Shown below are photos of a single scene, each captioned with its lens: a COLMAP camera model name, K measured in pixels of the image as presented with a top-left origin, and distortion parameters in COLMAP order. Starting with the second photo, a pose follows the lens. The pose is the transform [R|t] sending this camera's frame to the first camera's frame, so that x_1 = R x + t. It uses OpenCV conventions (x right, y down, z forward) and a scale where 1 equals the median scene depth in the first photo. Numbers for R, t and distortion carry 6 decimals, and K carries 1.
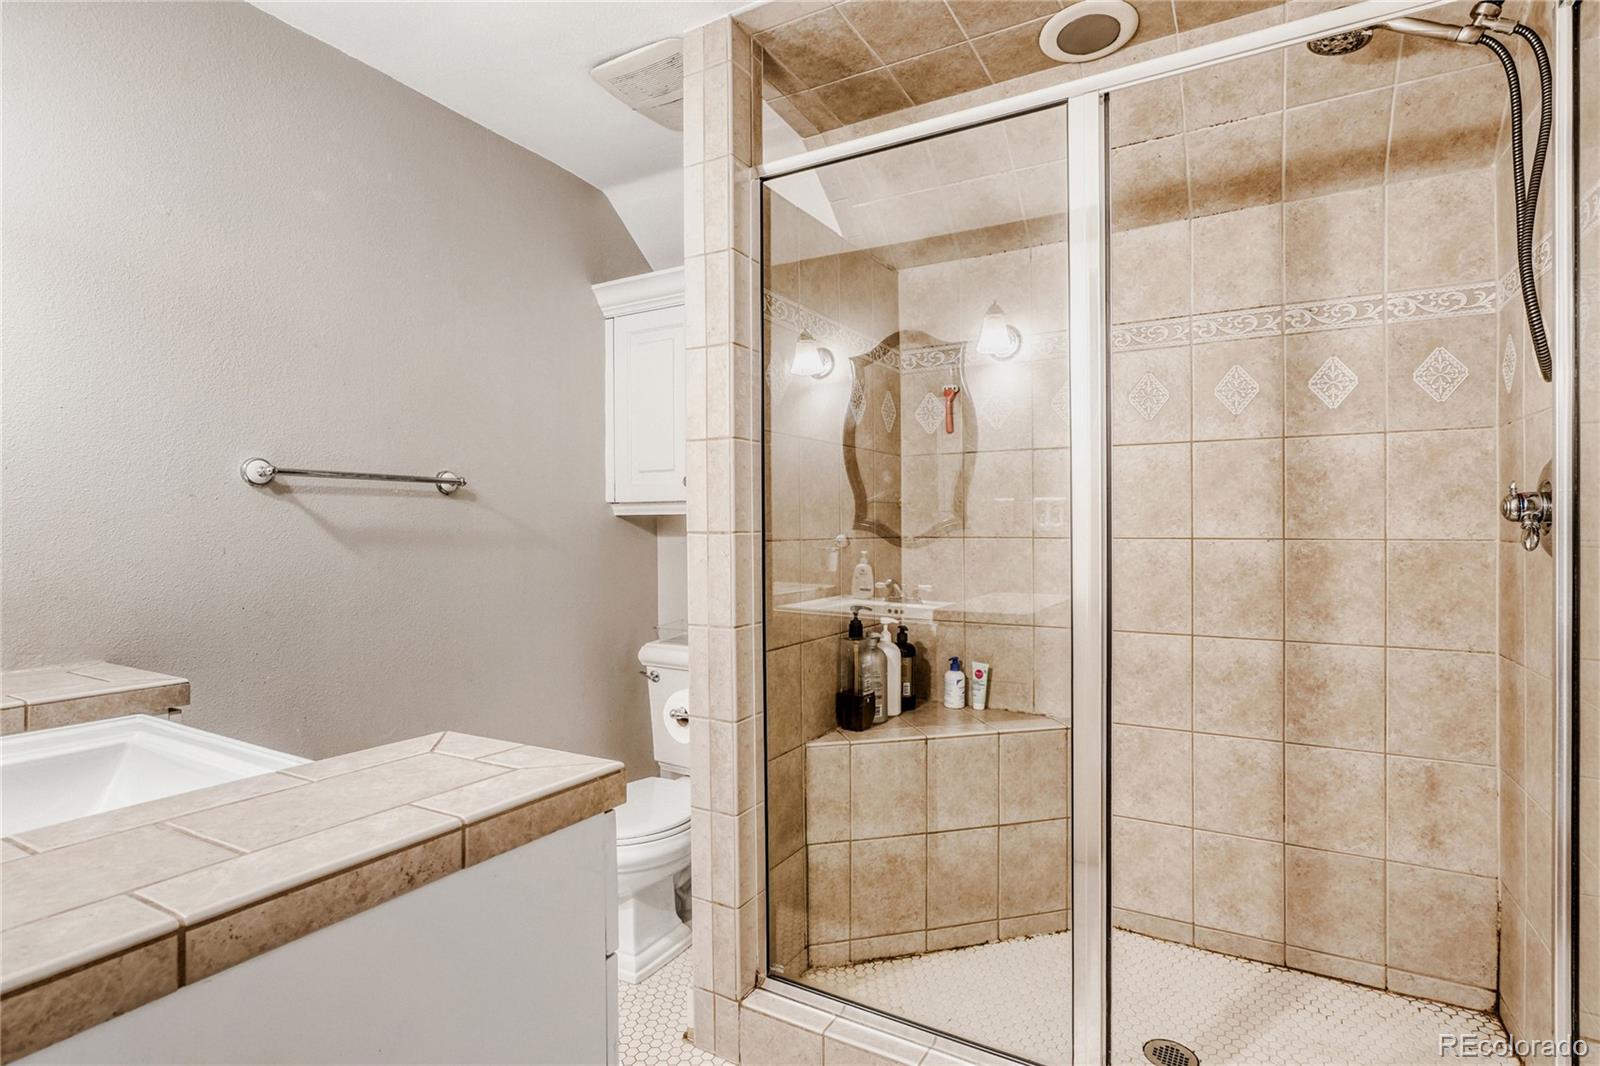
lens RADIAL K [[777.9, 0, 806.1], [0, 777.9, 536.0], [0, 0, 1]] dist [-0.001779, -0.001759]
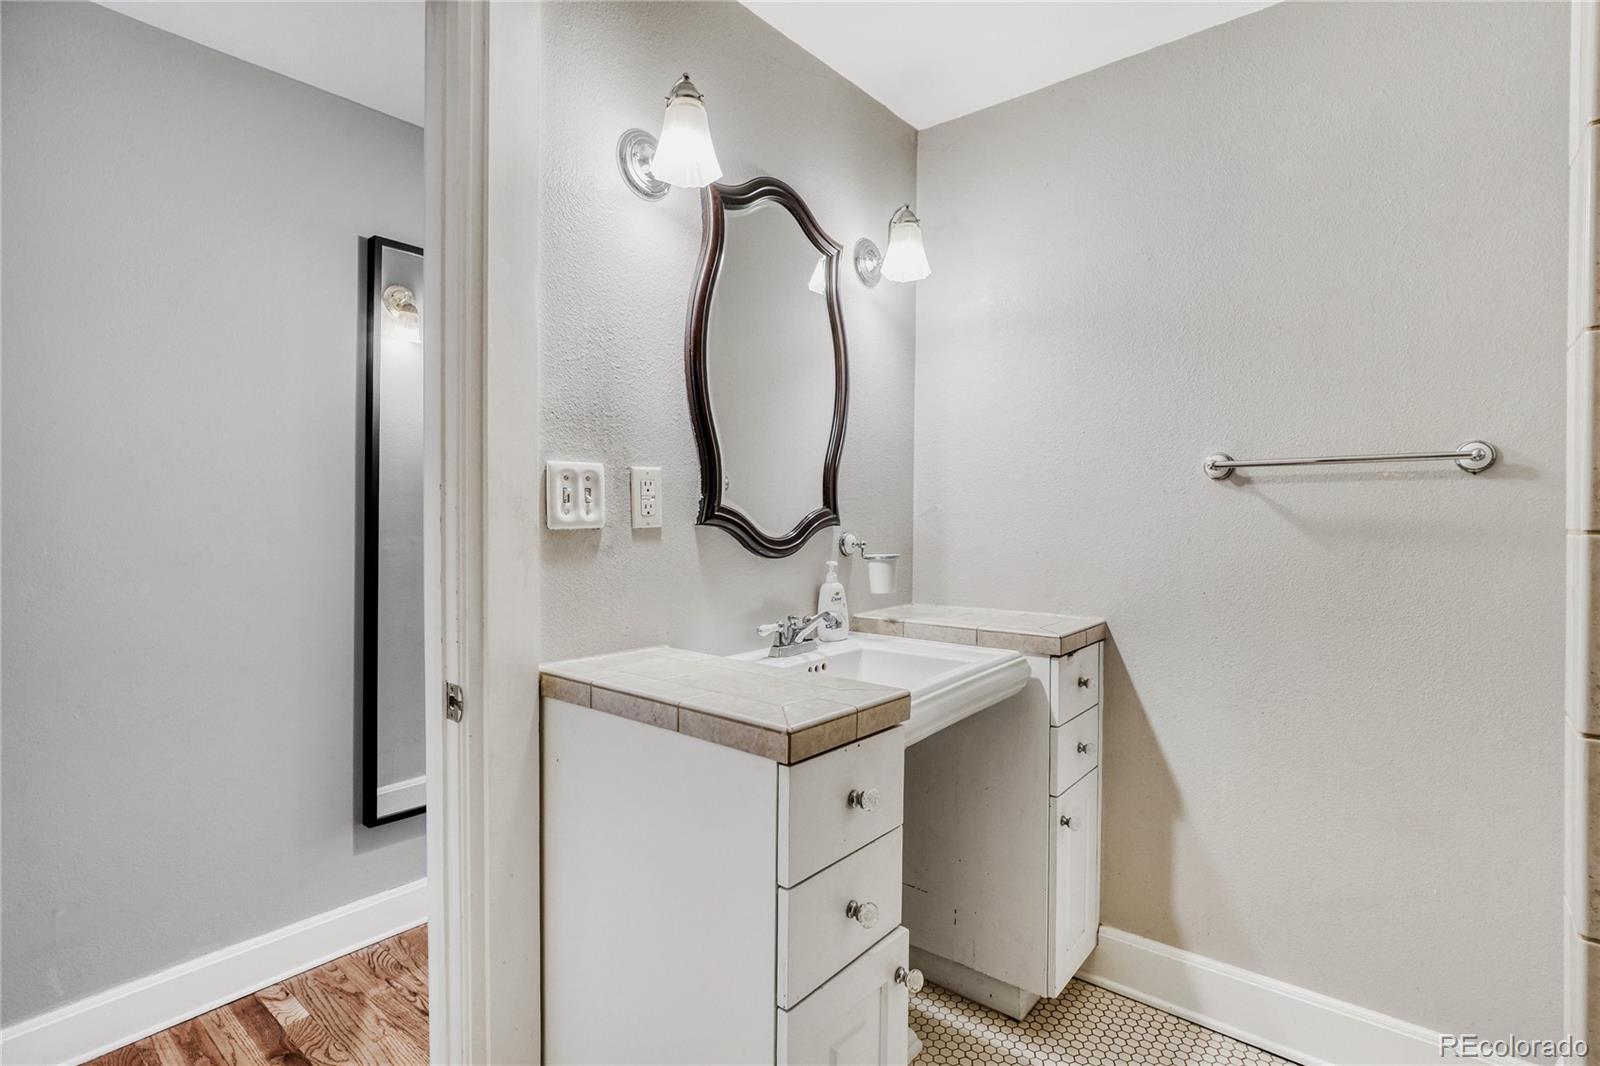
lens RADIAL K [[777.9, 0, 806.1], [0, 777.9, 536.0], [0, 0, 1]] dist [-0.001779, -0.001759]
pose [[-0.165189, 0.022867, -0.985997, 0.435397], [-0.009639, 0.999646, 0.024799, -0.007685], [0.986215, 0.013600, -0.164910, 0.607910]]
